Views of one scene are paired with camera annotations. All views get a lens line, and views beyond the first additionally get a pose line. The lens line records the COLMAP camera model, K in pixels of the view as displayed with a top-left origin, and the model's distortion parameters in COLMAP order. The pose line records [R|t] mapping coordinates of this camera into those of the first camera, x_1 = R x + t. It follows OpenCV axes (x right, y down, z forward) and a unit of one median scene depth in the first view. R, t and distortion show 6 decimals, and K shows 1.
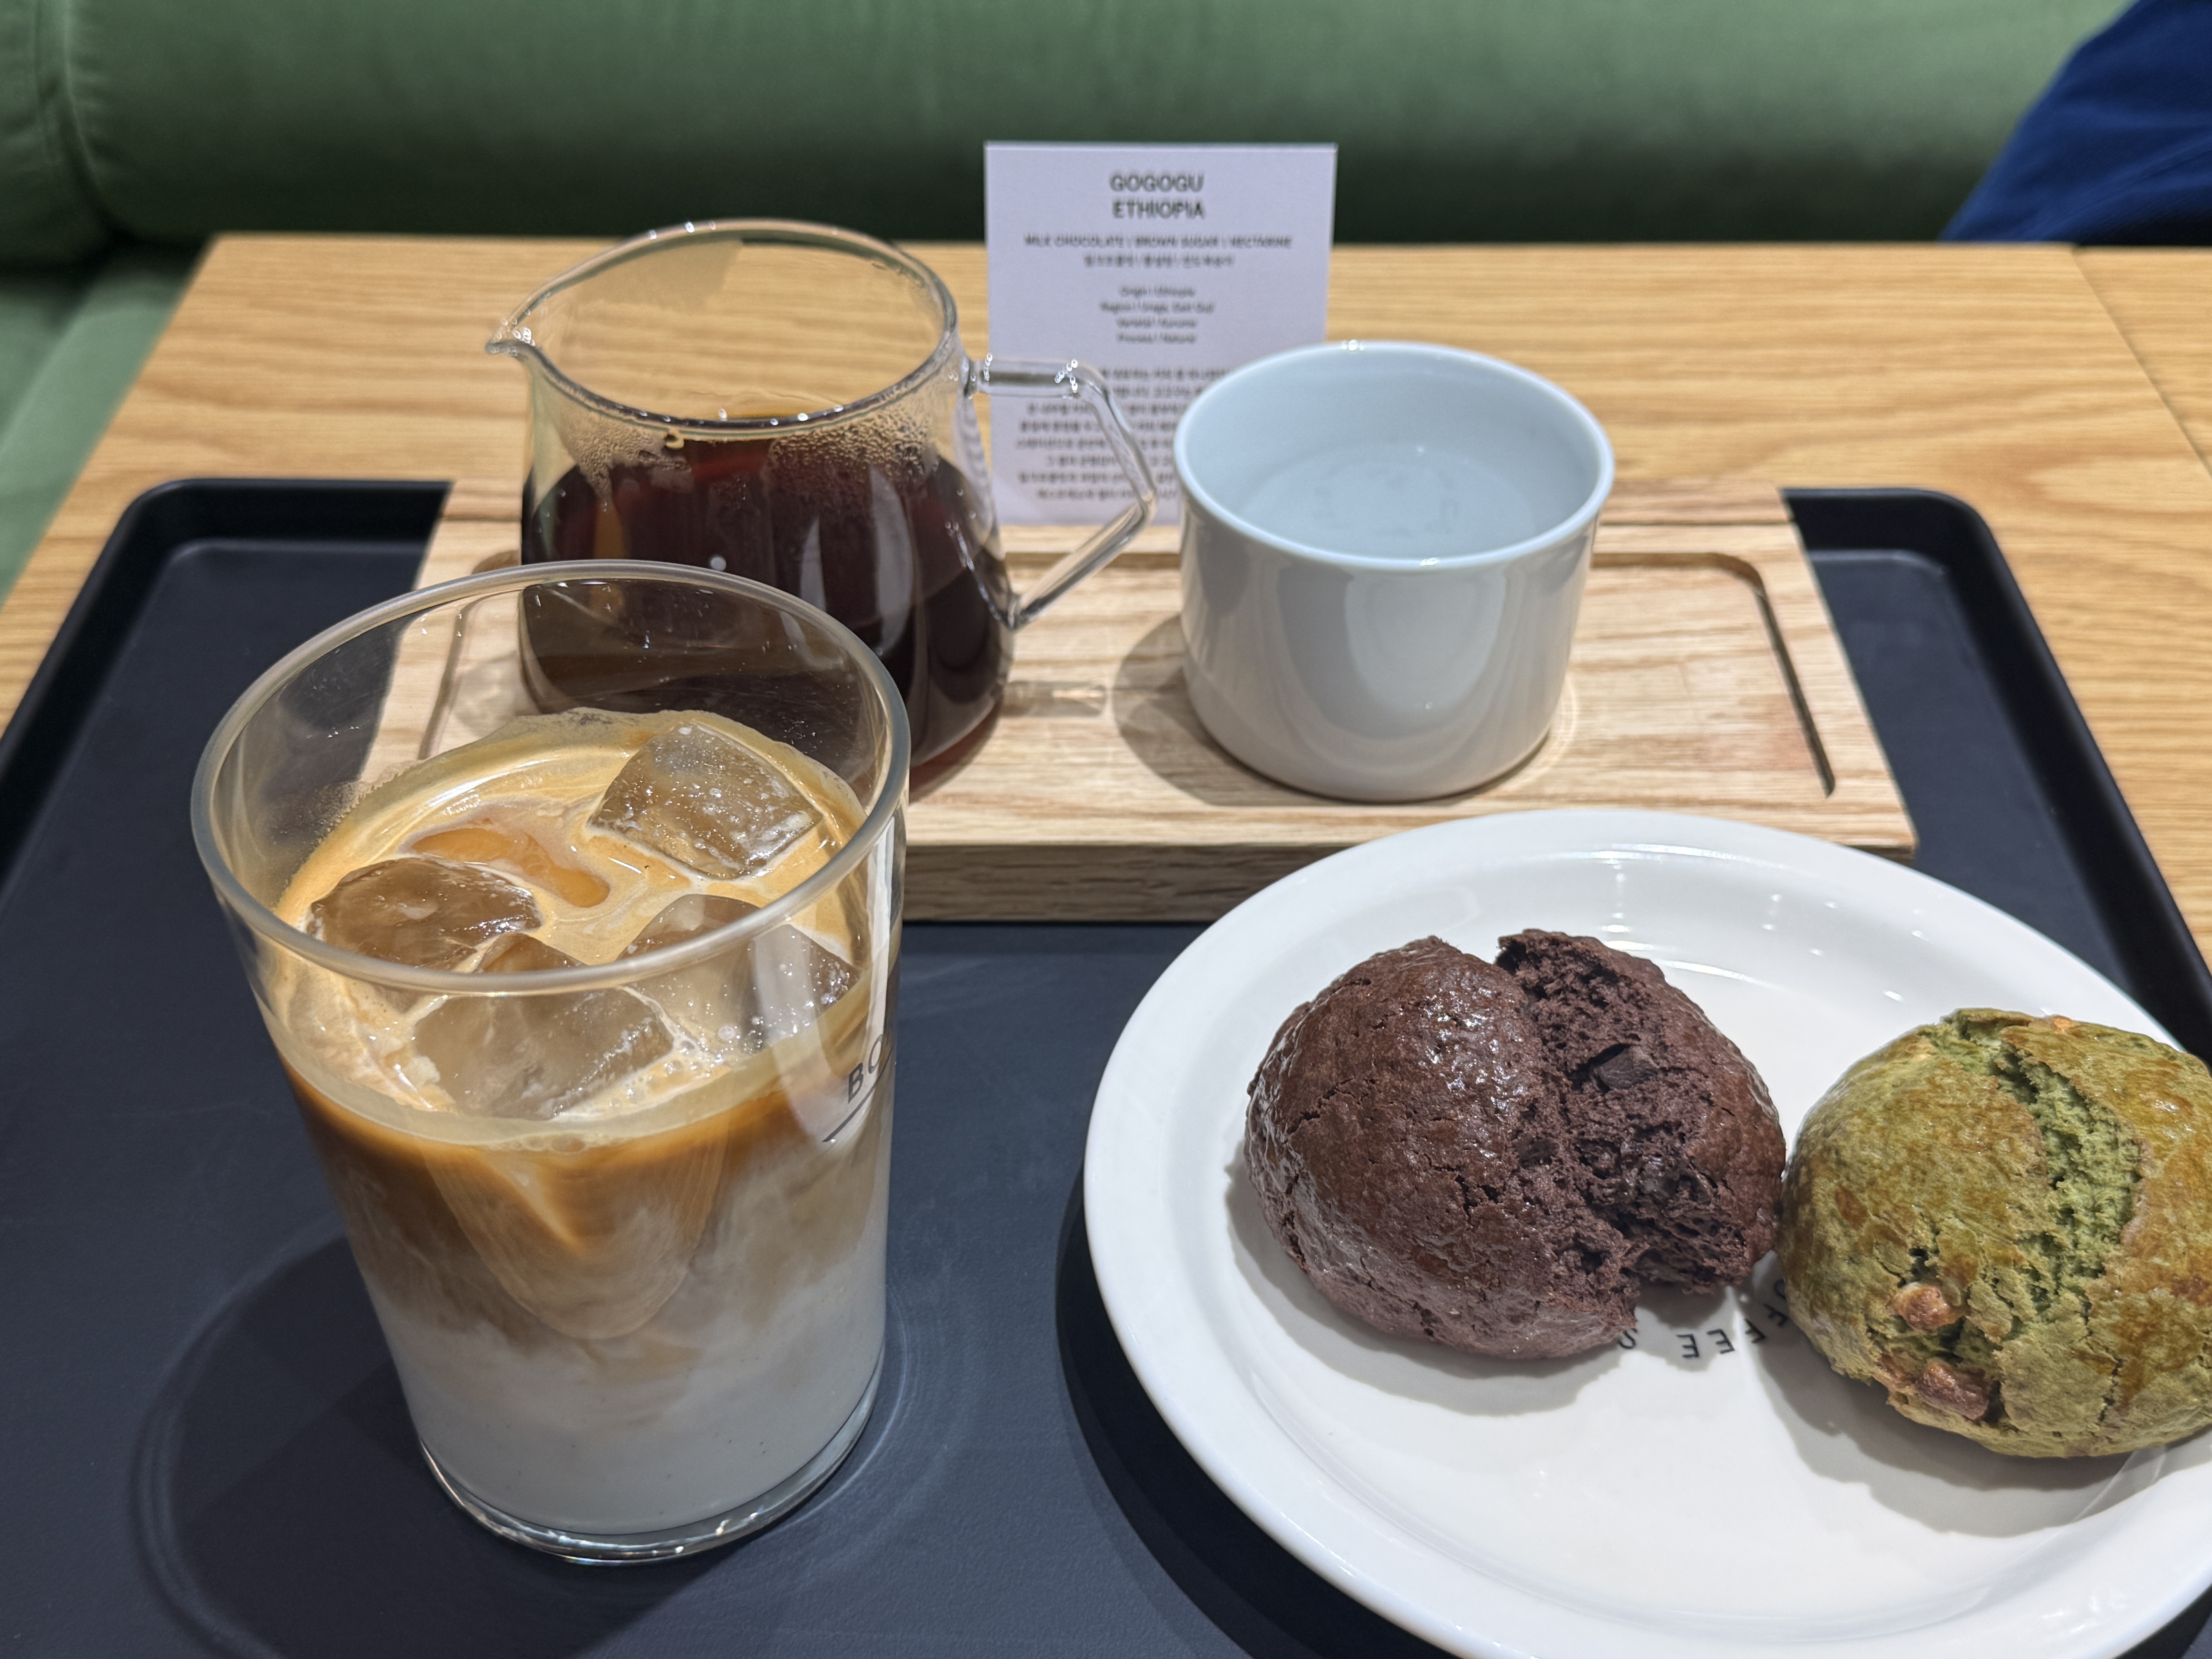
lens RADIAL K [[2578.3, 0, 1108.4], [0, 2578.3, 785.8], [0, 0, 1]] dist [0.160732, -0.425159]
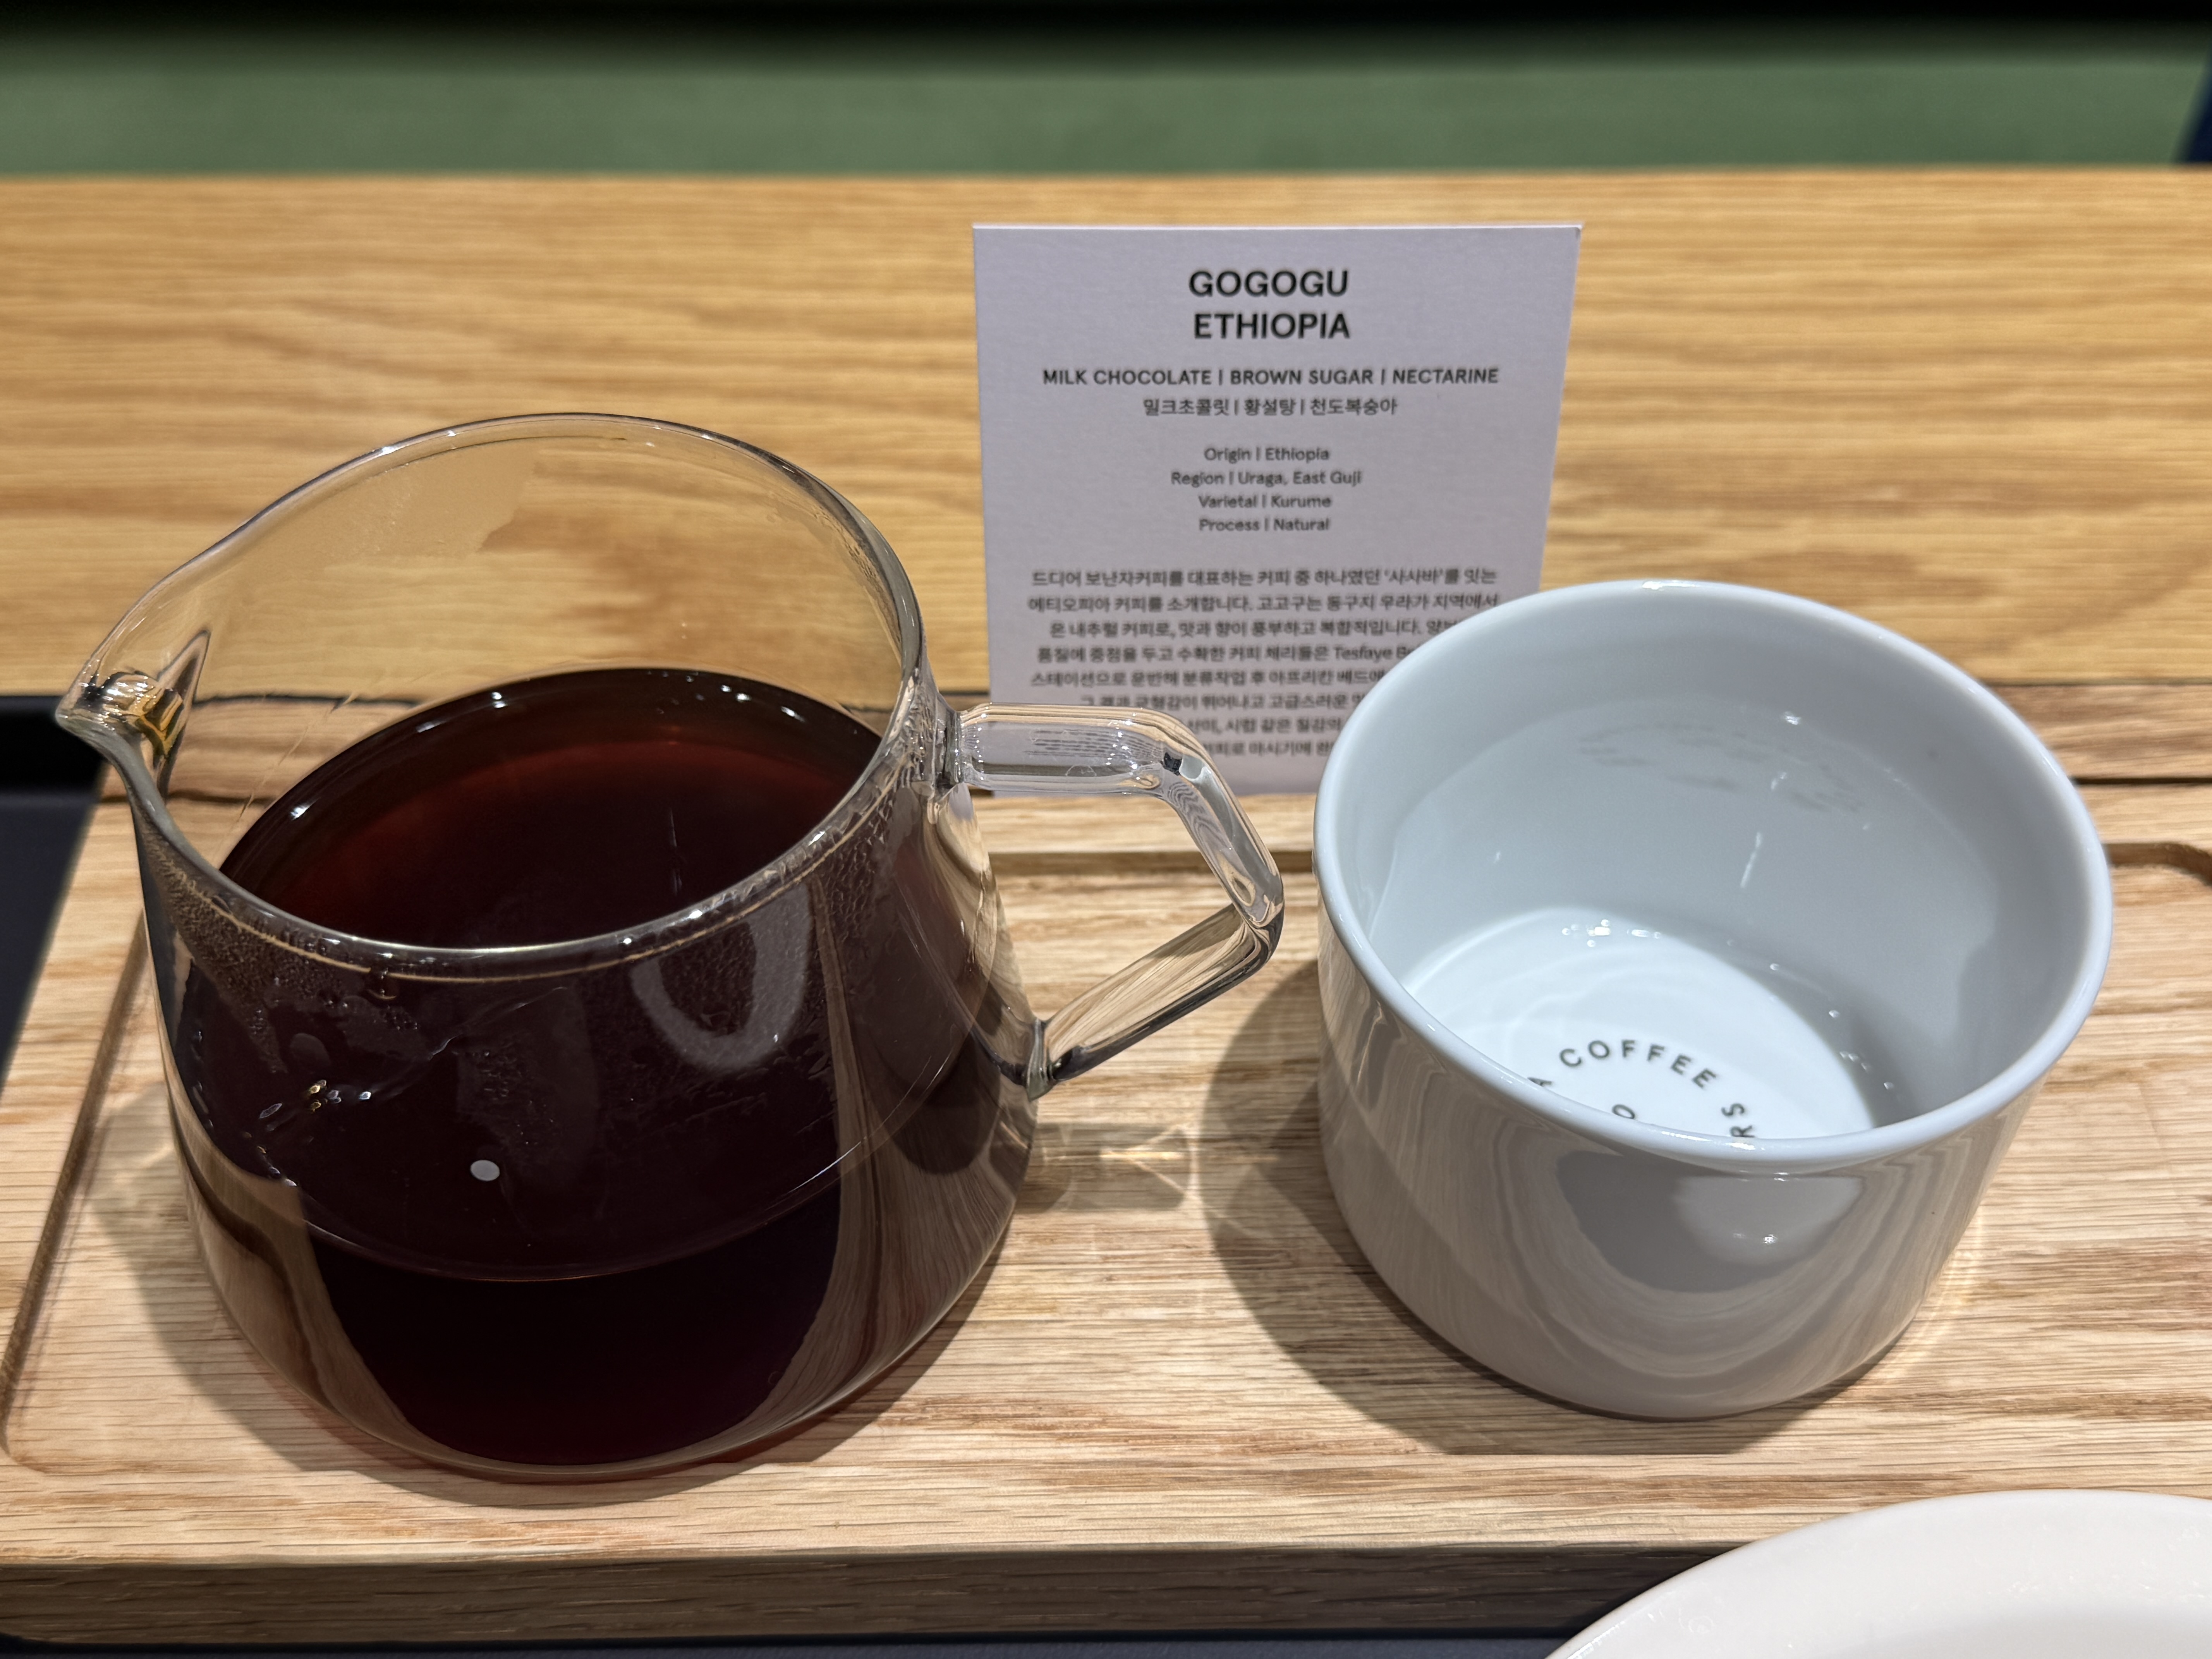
lens RADIAL K [[2578.3, 0, 1108.4], [0, 2578.3, 785.8], [0, 0, 1]] dist [0.160732, -0.425159]
pose [[0.999934, -0.010767, -0.004038, -0.016804], [0.011282, 0.986499, 0.163380, -0.227382], [0.002225, -0.163415, 0.986555, 0.433255]]
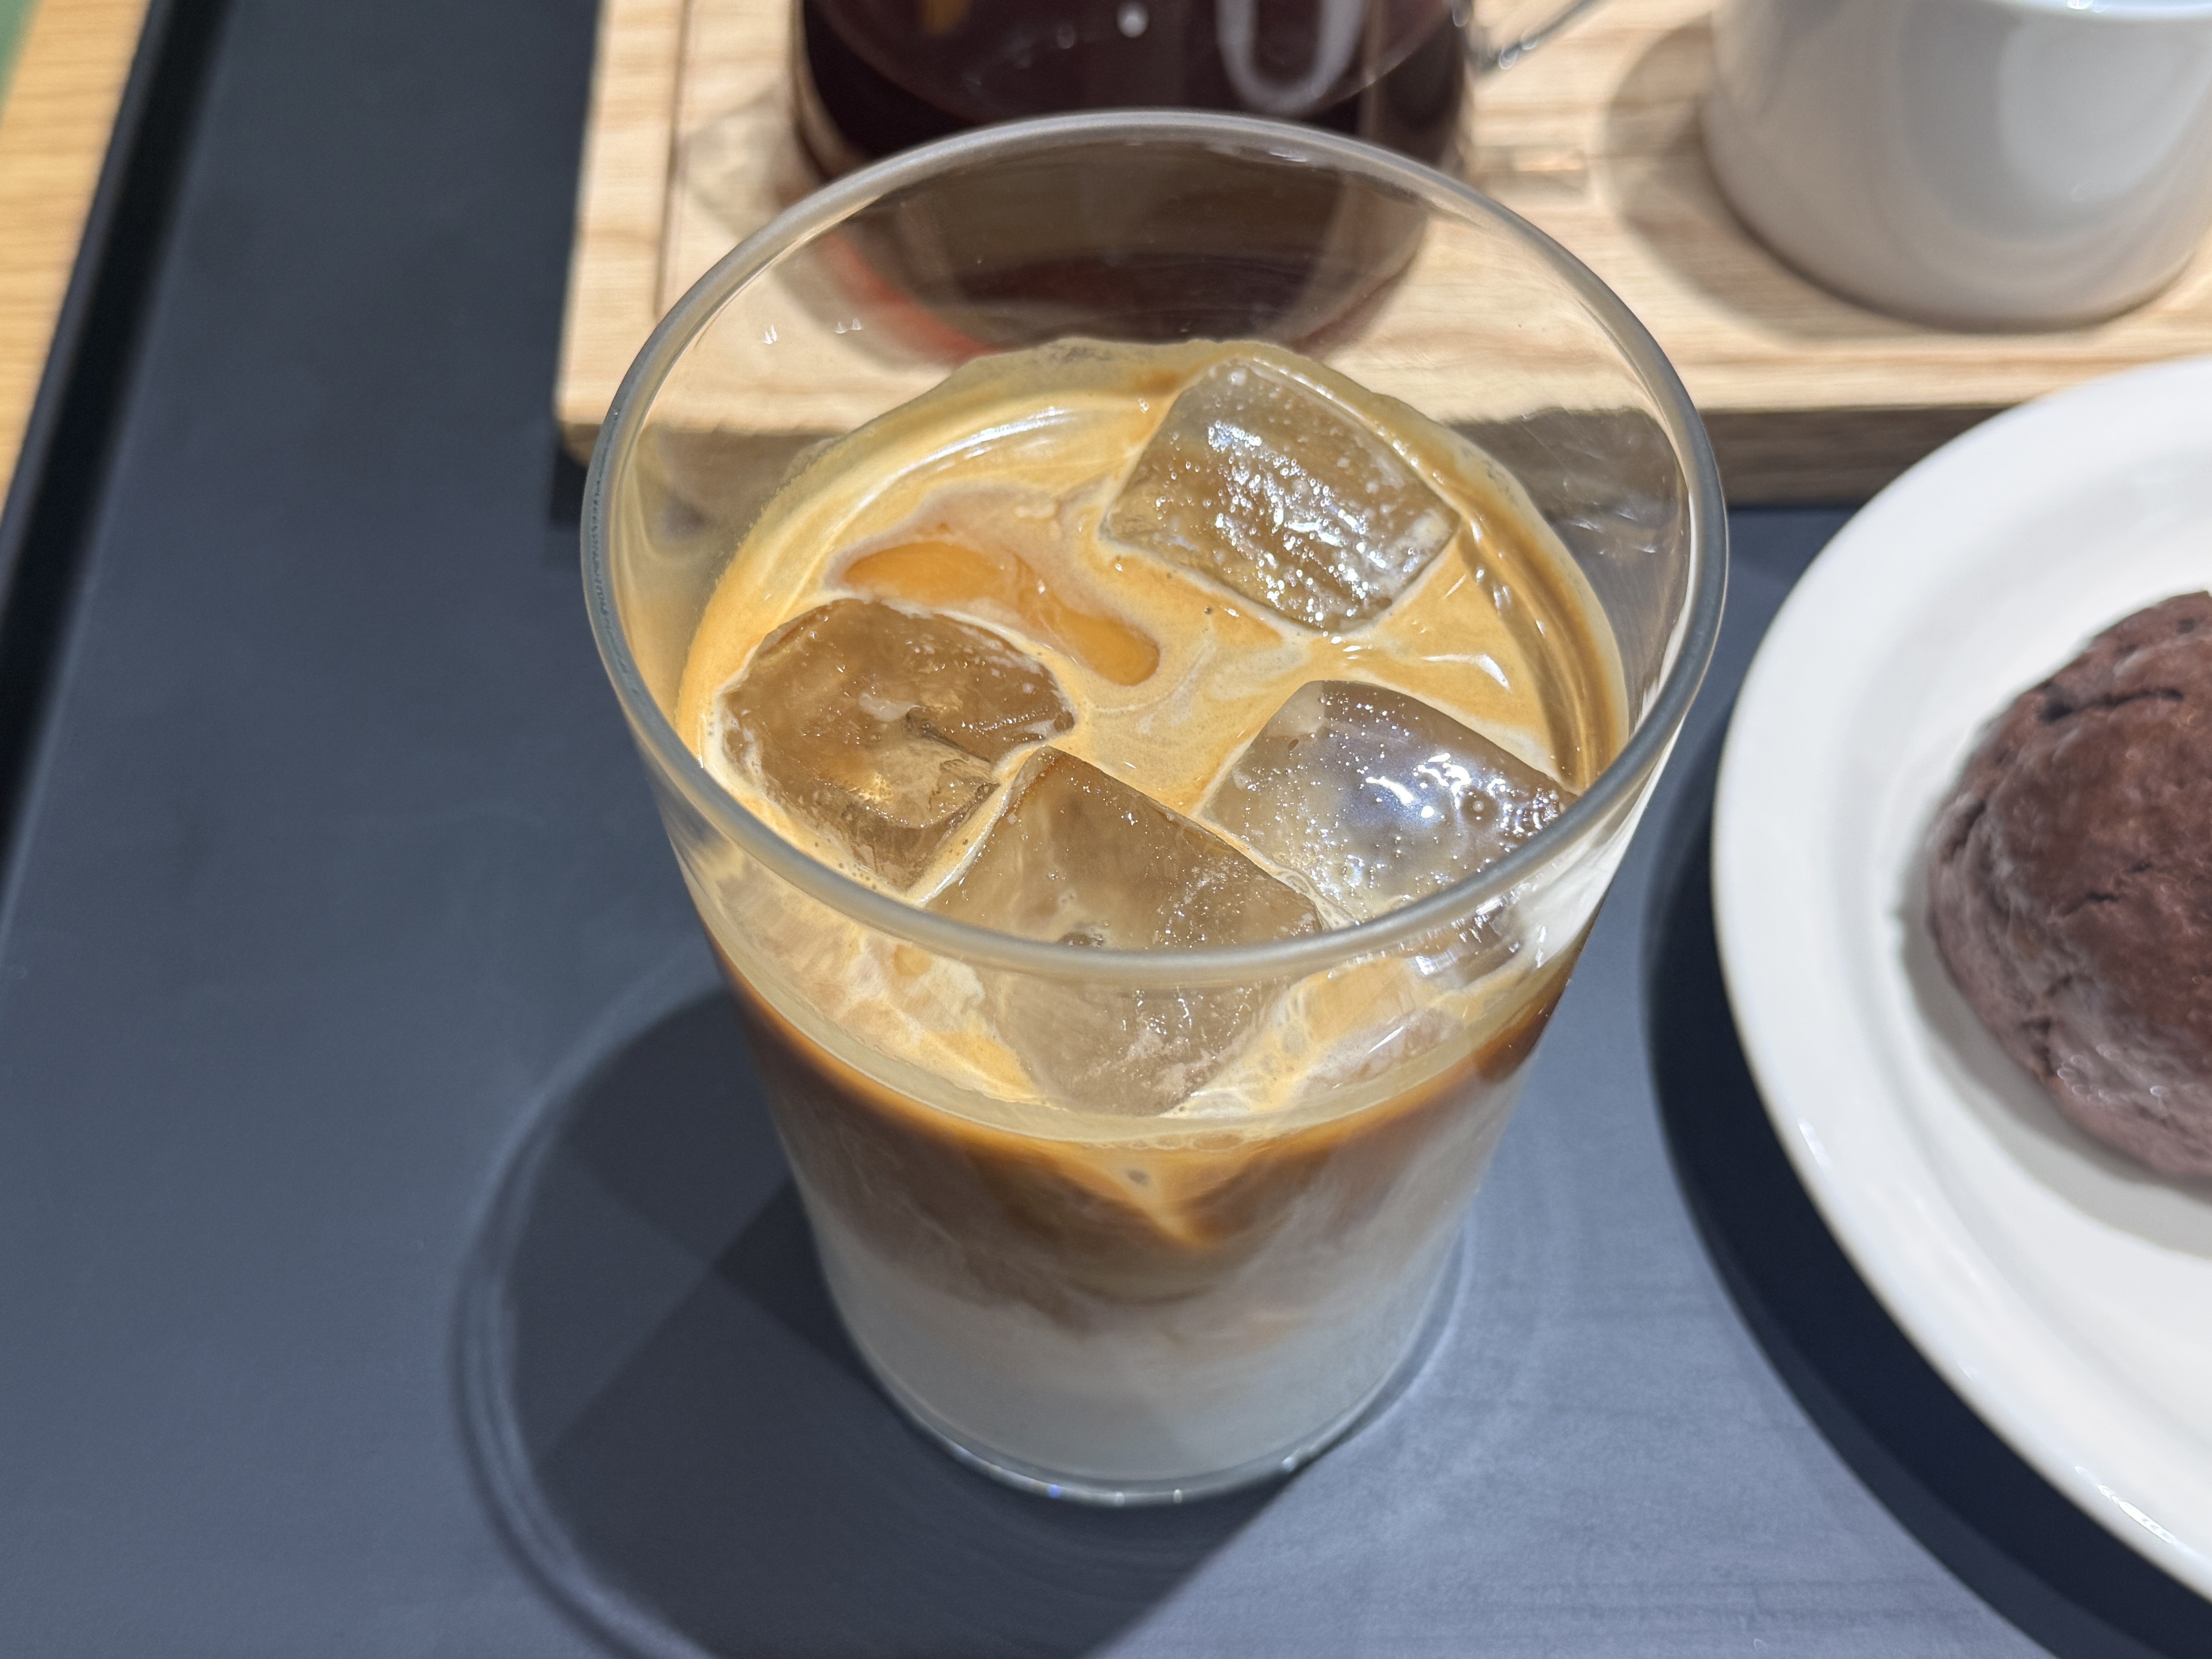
lens RADIAL K [[2578.3, 0, 1108.4], [0, 2578.3, 785.8], [0, 0, 1]] dist [0.160732, -0.425159]
pose [[0.999706, -0.014865, 0.019133, -0.156954], [0.008718, 0.957482, 0.288360, -0.082445], [-0.022606, -0.288109, 0.957331, 0.266626]]
